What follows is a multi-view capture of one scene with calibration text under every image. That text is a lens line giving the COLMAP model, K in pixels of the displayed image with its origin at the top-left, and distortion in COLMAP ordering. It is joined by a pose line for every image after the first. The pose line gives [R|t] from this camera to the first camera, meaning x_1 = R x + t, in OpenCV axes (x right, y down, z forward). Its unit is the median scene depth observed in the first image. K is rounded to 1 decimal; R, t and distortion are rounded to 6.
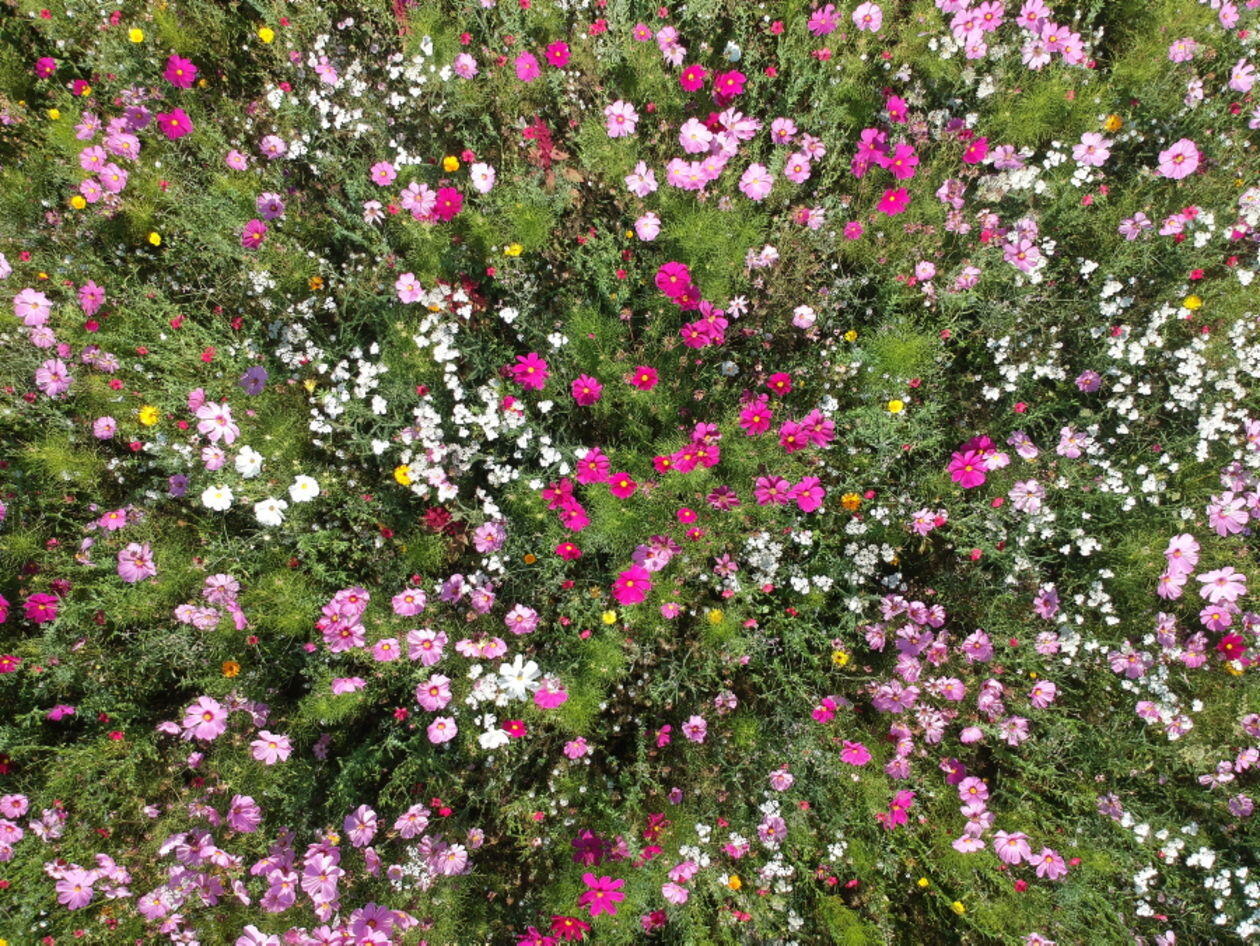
lens RADIAL K [[942.8, 0, 650.2], [0, 942.8, 470.8], [0, 0, 1]] dist [0.122389, -0.244096]
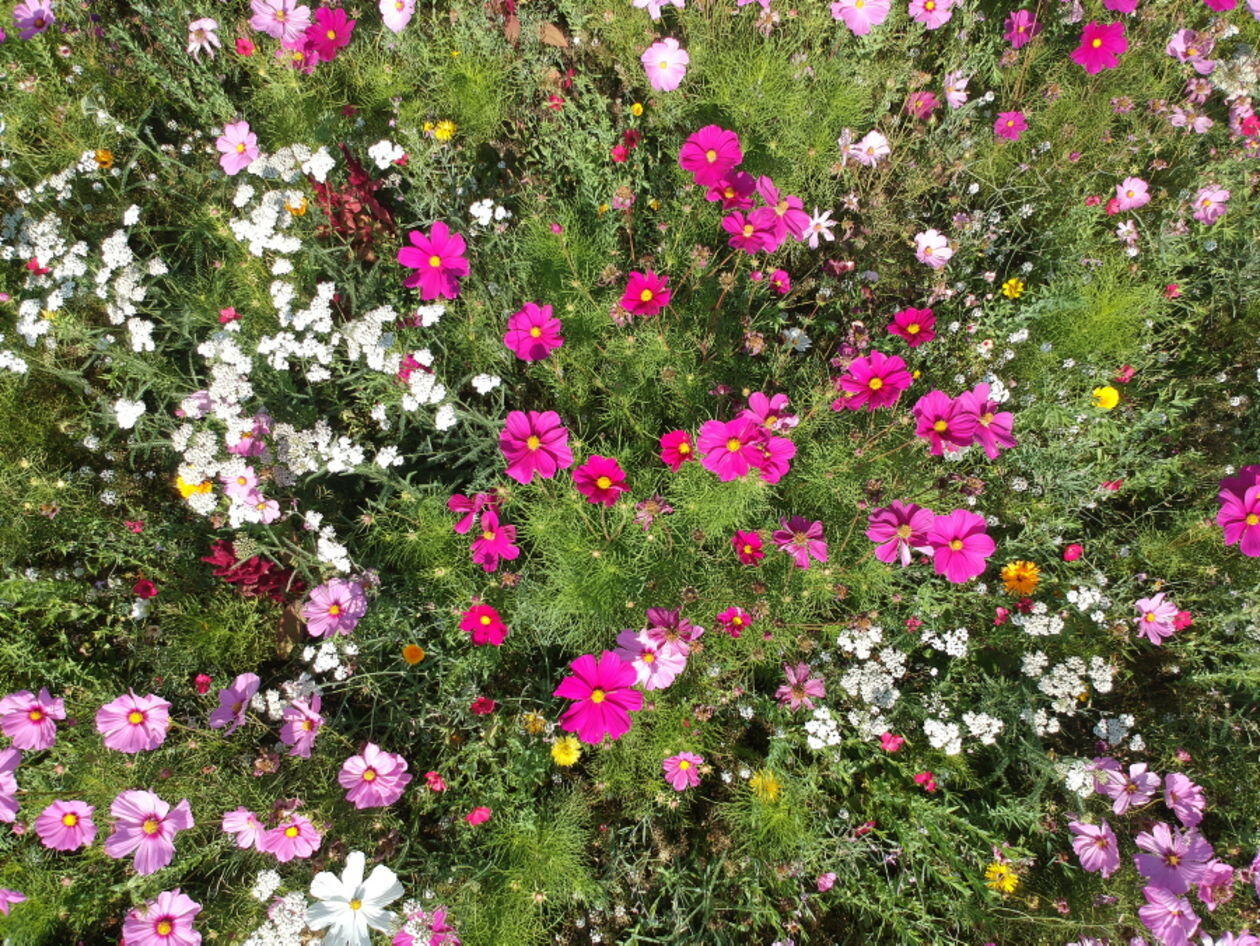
lens RADIAL K [[922.8, 0, 664.3], [0, 922.8, 472.5], [0, 0, 1]] dist [0.002046, 0.003059]
pose [[0.998616, 0.052121, 0.007056, 0.002559], [-0.051003, 0.992376, -0.112198, 0.046444], [-0.012850, 0.111683, 0.993661, 0.495889]]
